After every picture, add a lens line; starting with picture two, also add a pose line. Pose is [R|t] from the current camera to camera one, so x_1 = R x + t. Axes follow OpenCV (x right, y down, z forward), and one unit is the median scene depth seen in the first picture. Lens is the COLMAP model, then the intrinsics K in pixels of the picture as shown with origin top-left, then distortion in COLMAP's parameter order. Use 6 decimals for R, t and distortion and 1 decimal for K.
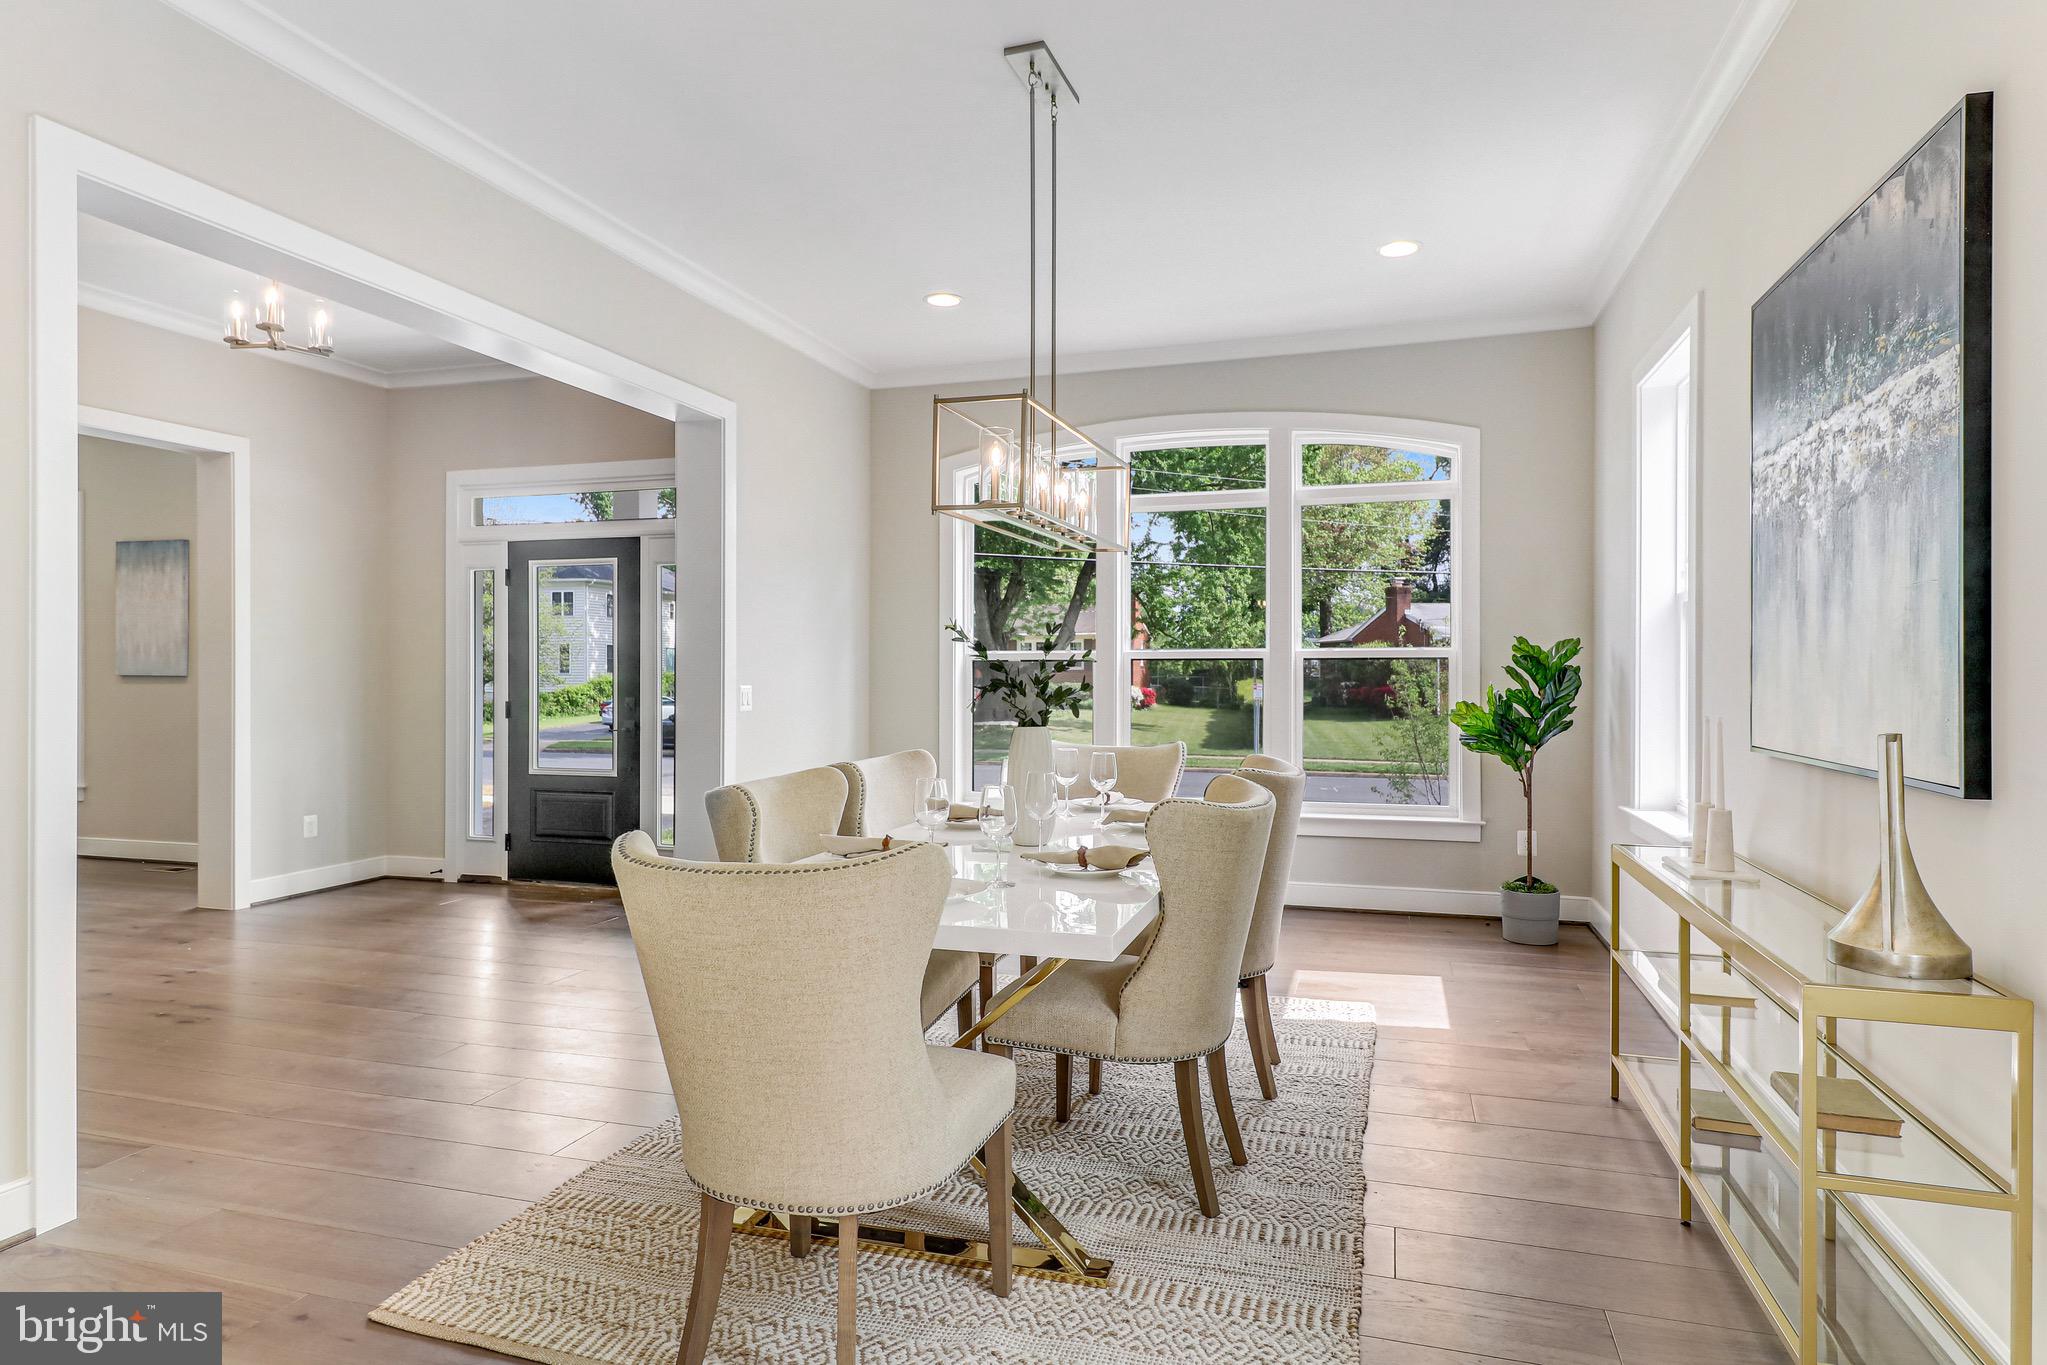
lens RADIAL K [[1151.9, 0, 1006.8], [0, 1151.9, 678.6], [0, 0, 1]] dist [0.014237, 0.000080]
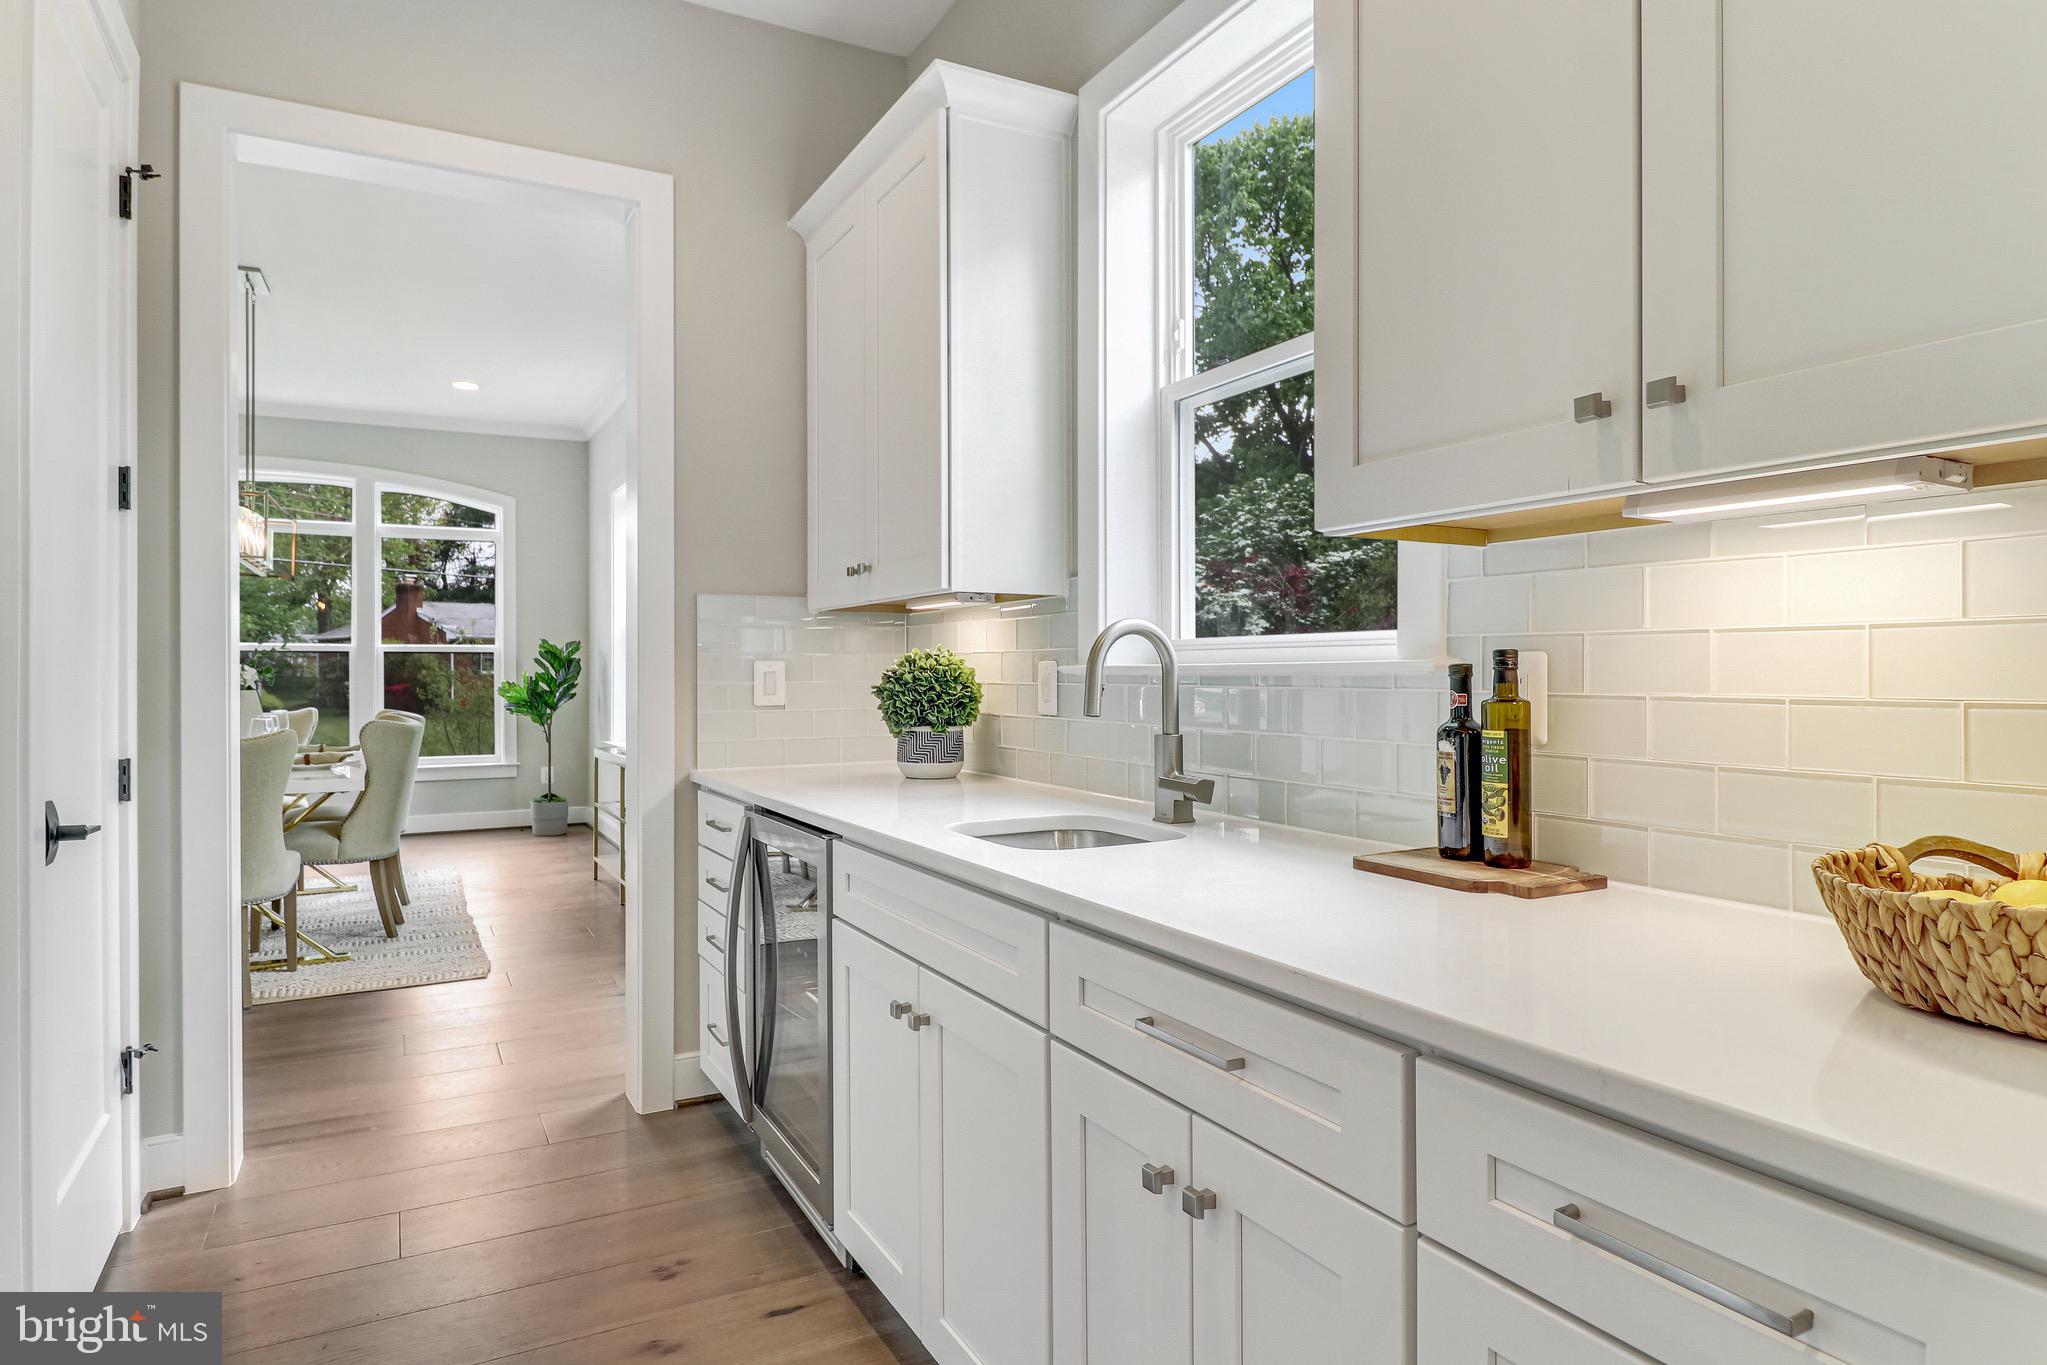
lens RADIAL K [[1151.9, 0, 1006.8], [0, 1151.9, 678.6], [0, 0, 1]] dist [0.014237, 0.000080]
pose [[0.689460, -0.002294, 0.724320, -0.245908], [0.002745, 0.999996, 0.000554, 0.017545], [-0.724318, 0.001606, 0.689464, -0.511704]]
